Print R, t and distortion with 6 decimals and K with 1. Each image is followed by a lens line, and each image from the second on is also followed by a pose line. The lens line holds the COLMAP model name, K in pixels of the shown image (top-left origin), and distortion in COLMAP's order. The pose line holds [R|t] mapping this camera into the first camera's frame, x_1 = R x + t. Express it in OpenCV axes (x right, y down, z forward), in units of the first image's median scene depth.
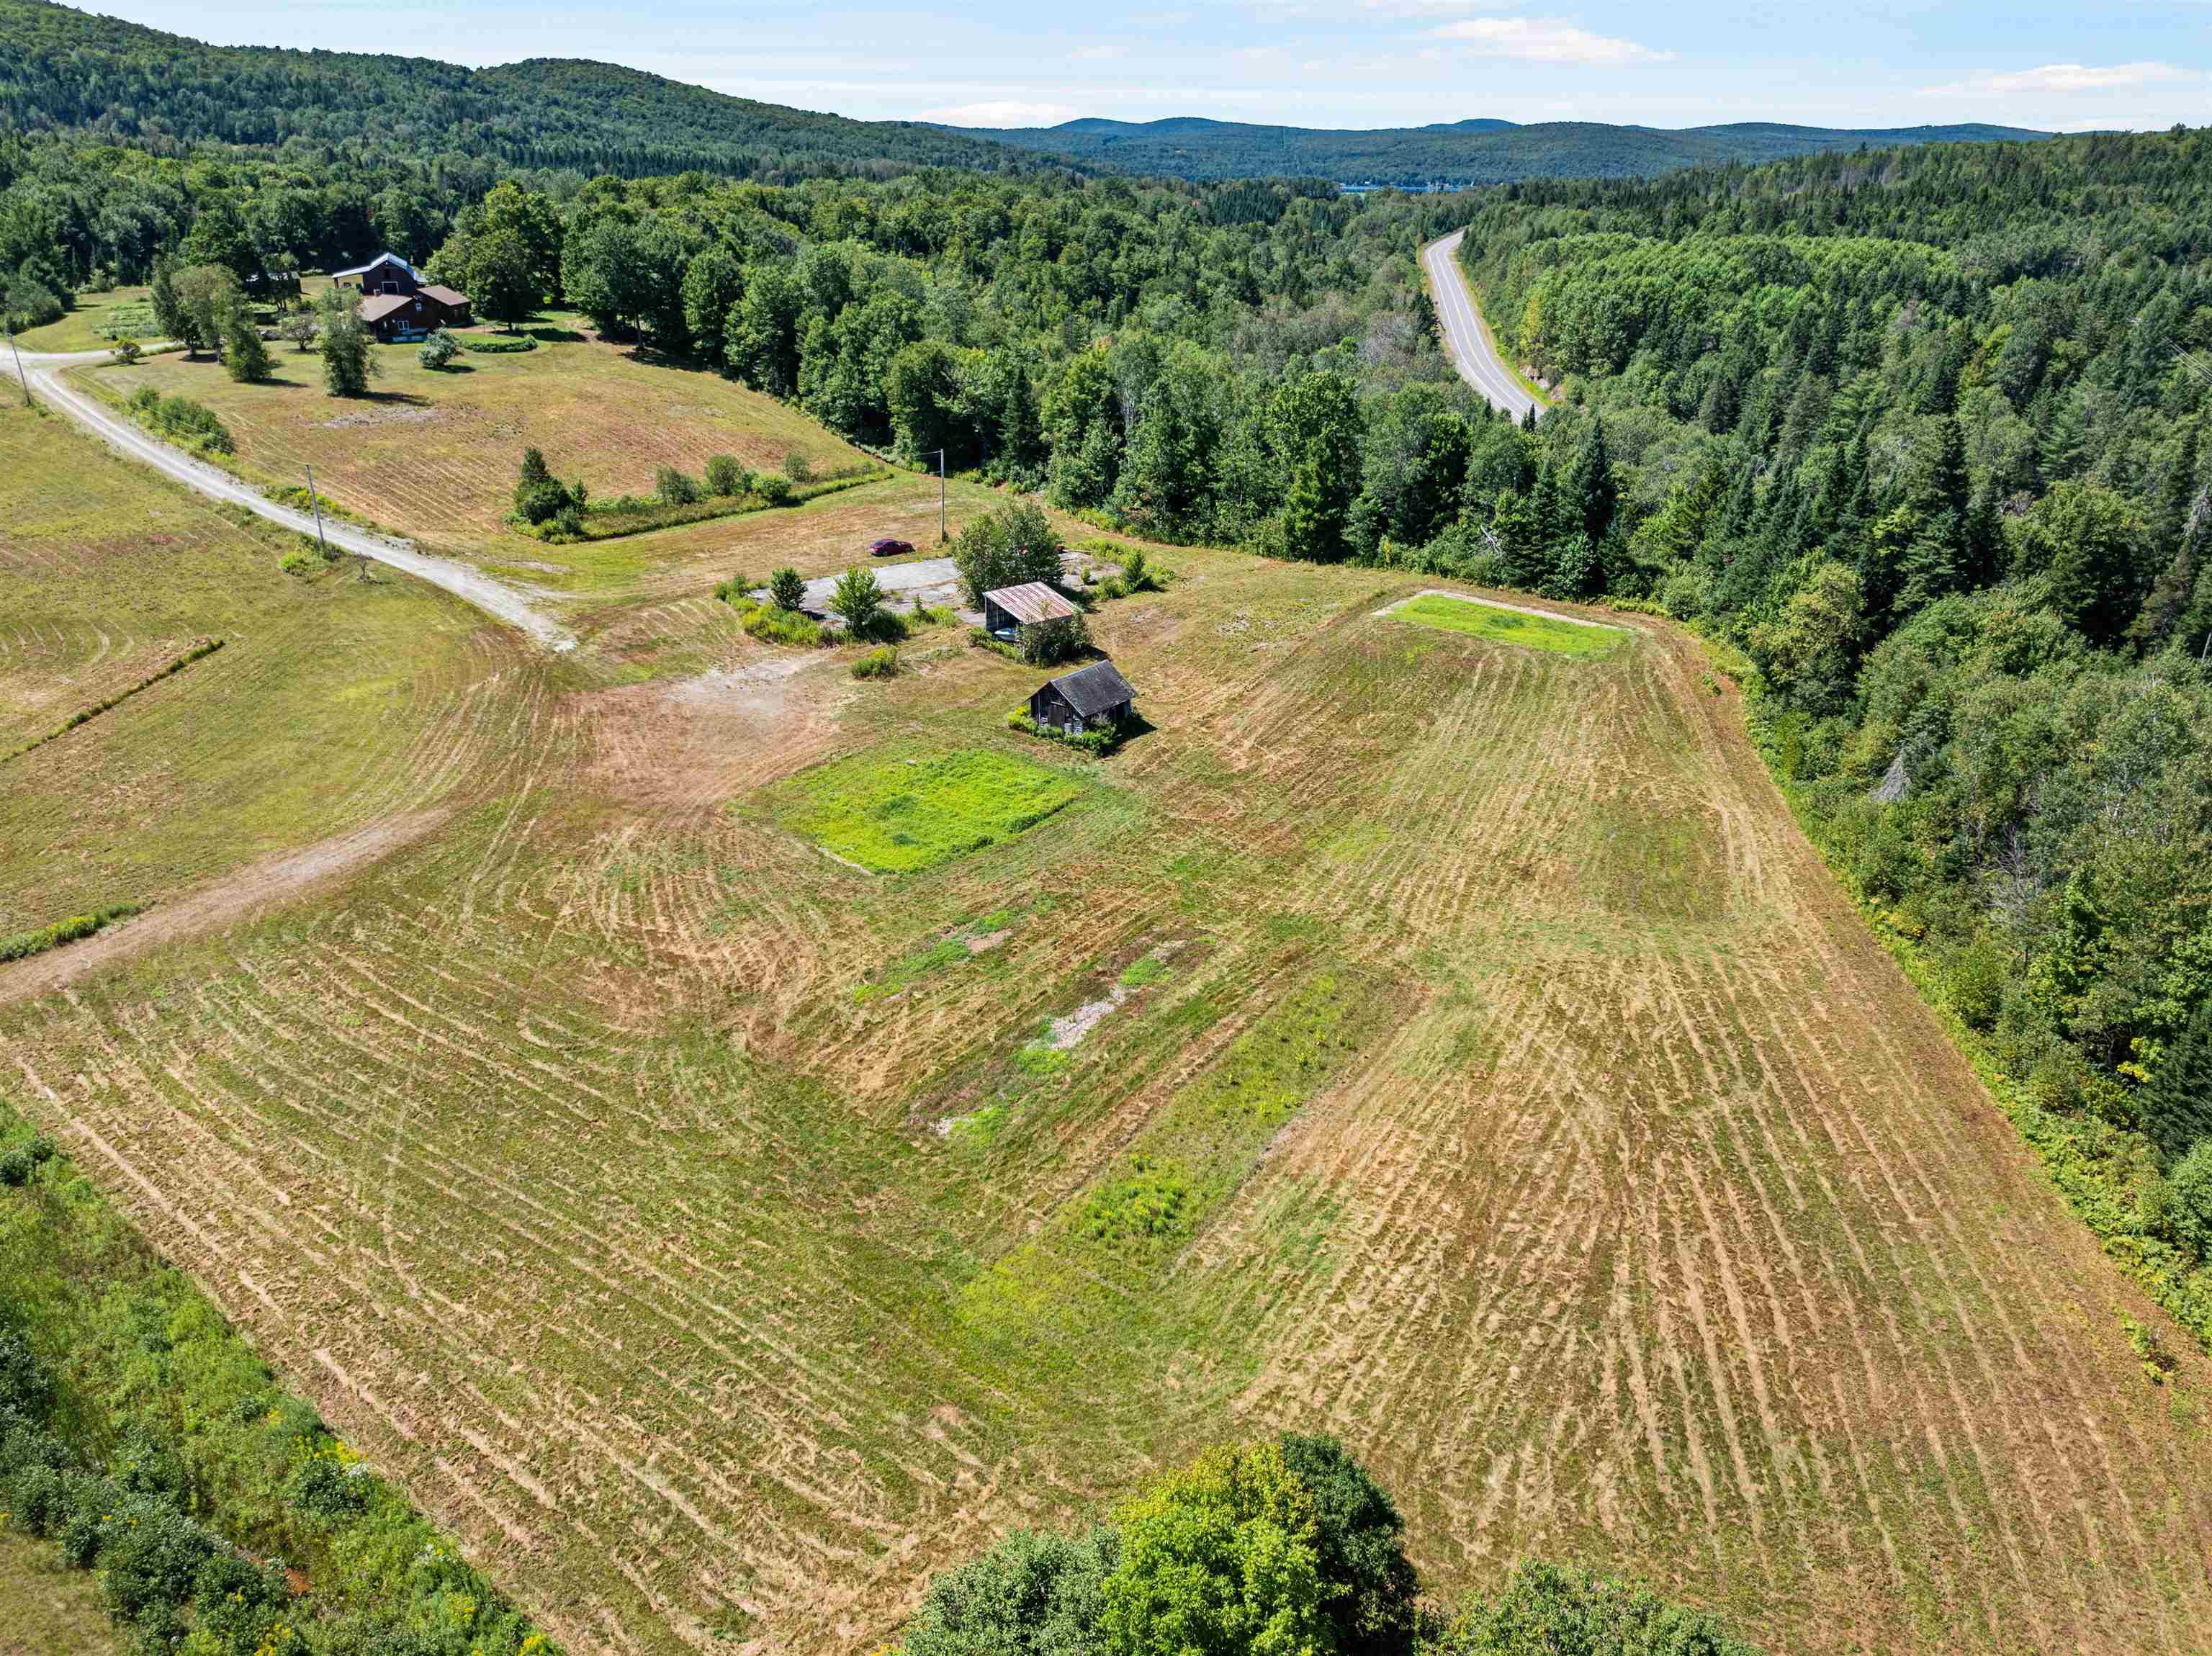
lens RADIAL K [[1574.0, 0, 1106.0], [0, 1574.0, 828.0], [0, 0, 1]] dist [-0.037864, -0.000070]
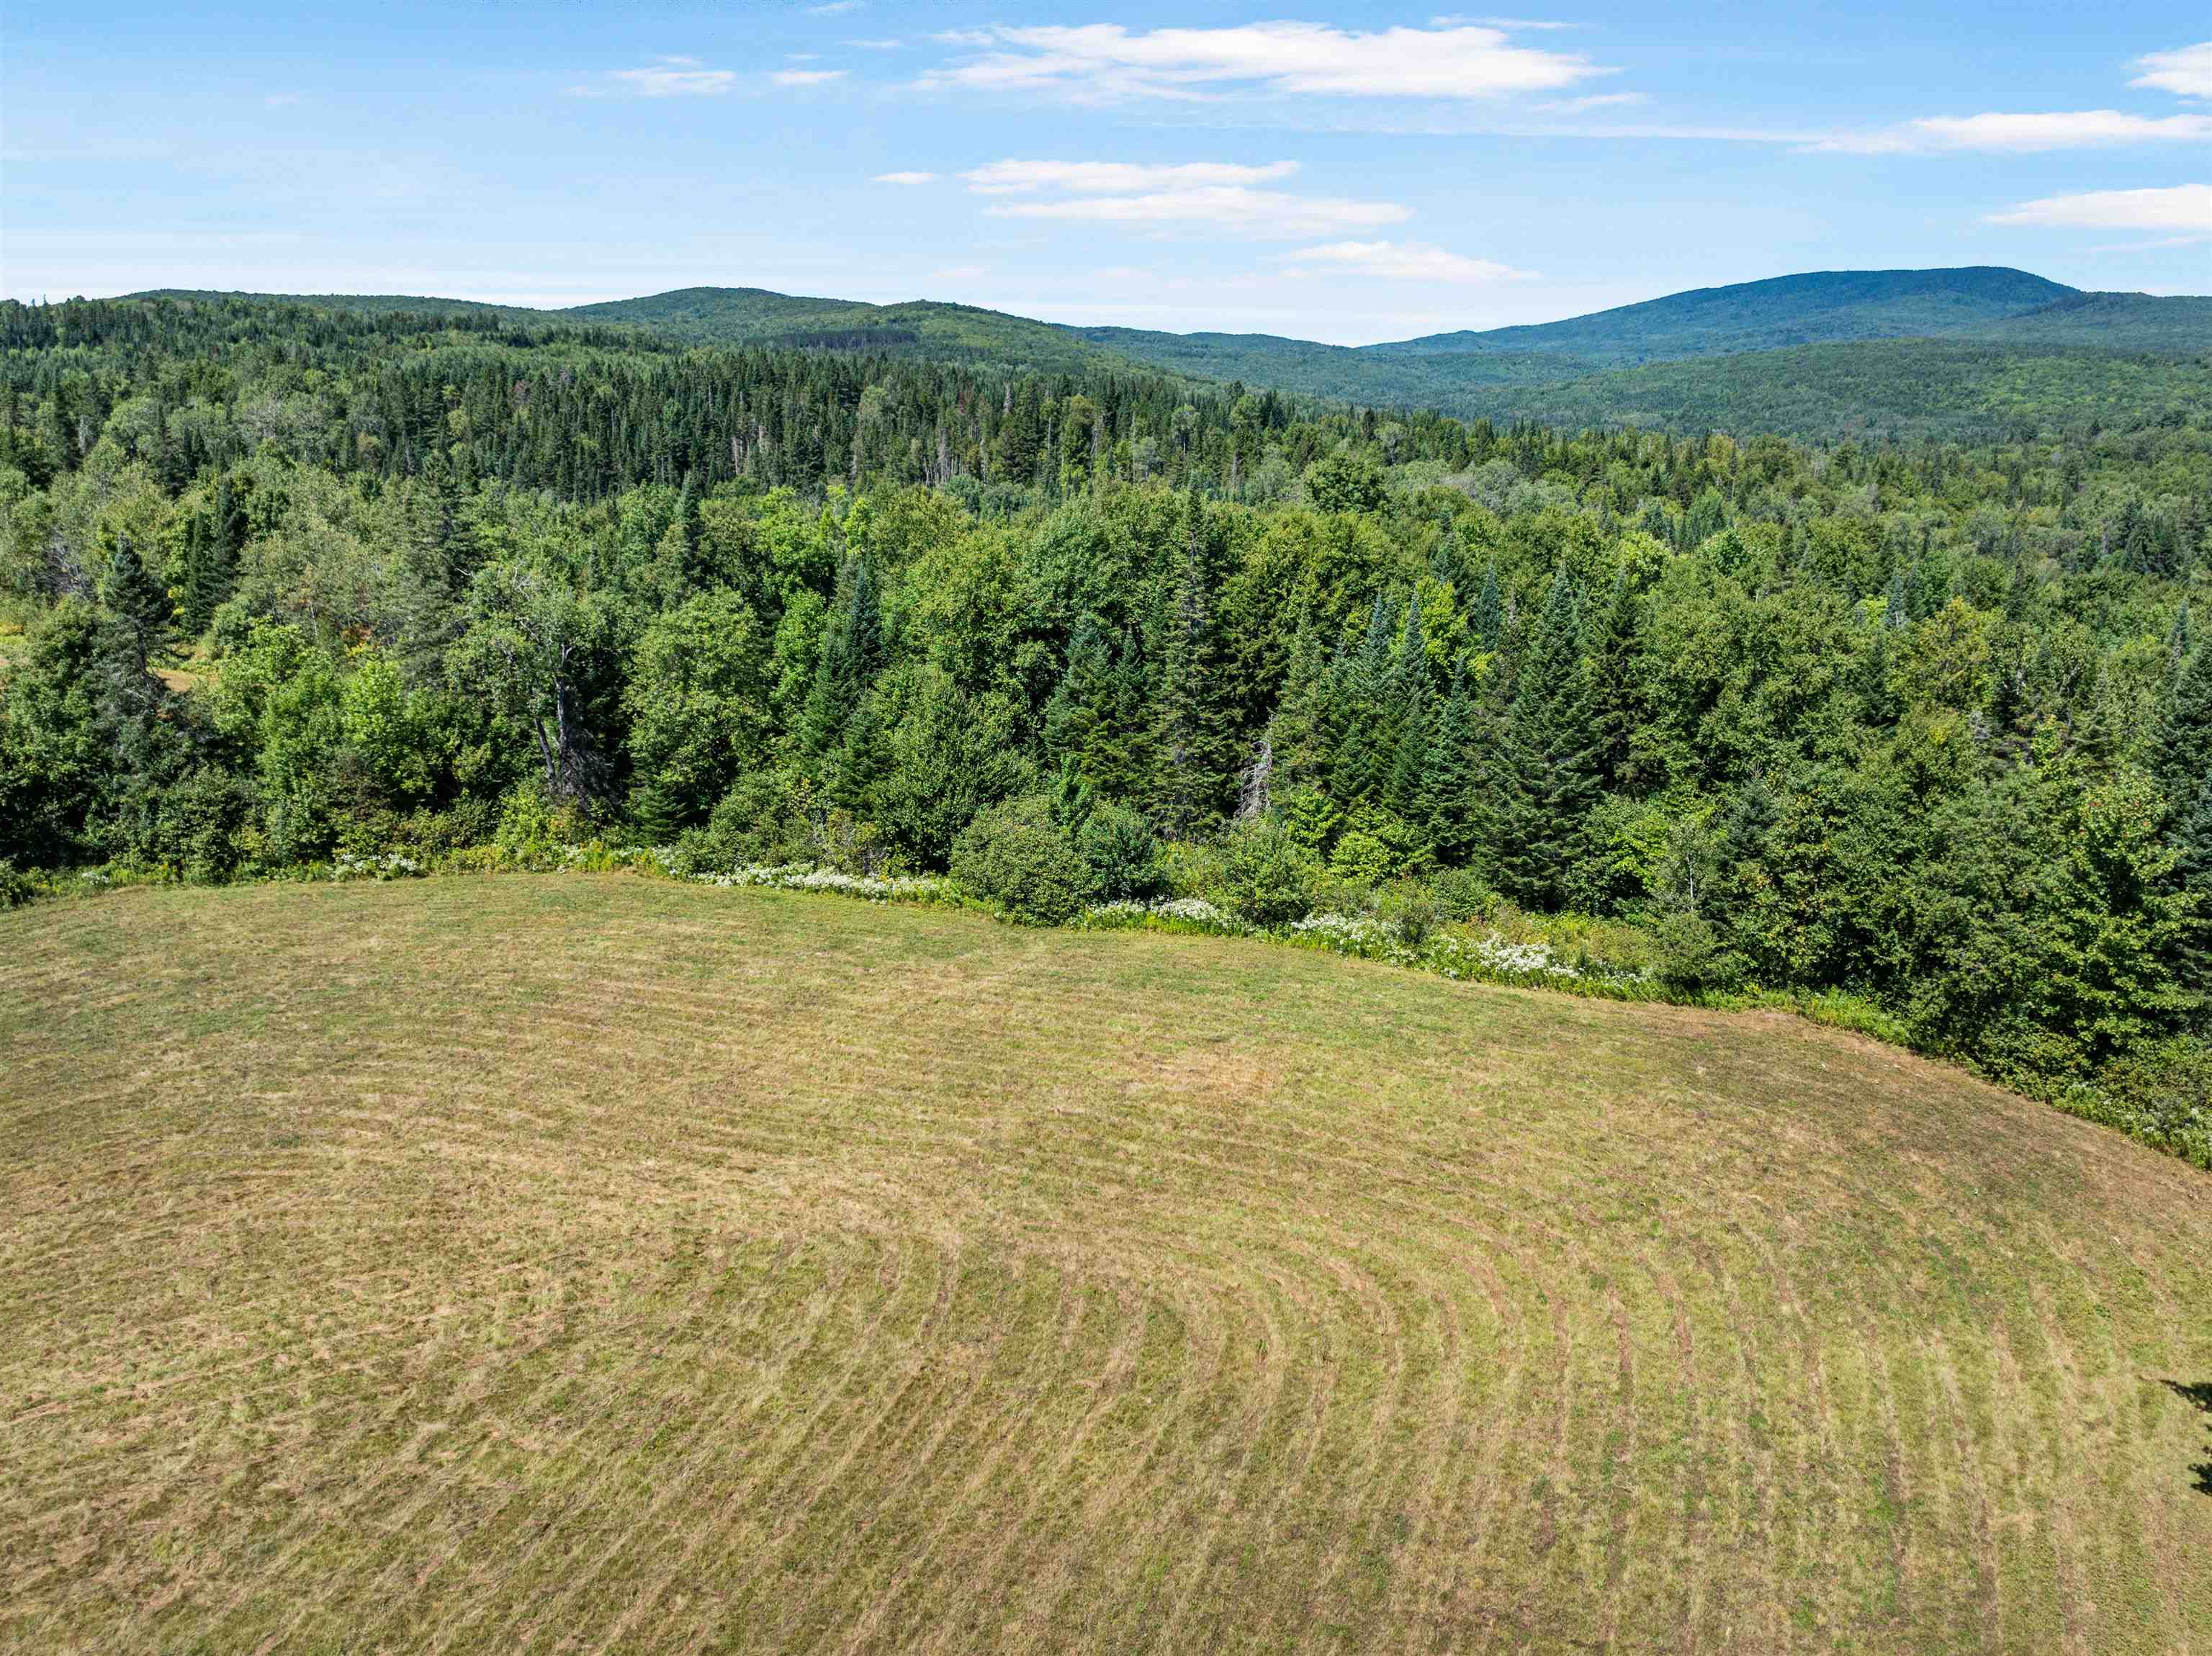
lens RADIAL K [[1584.5, 0, 1130.1], [0, 1584.5, 833.4], [0, 0, 1]] dist [-0.065730, 0.038918]
pose [[0.355716, -0.265190, 0.896181, -0.258608], [0.365721, 0.921930, 0.127646, 0.235033], [-0.860067, 0.282346, 0.424930, -0.268778]]
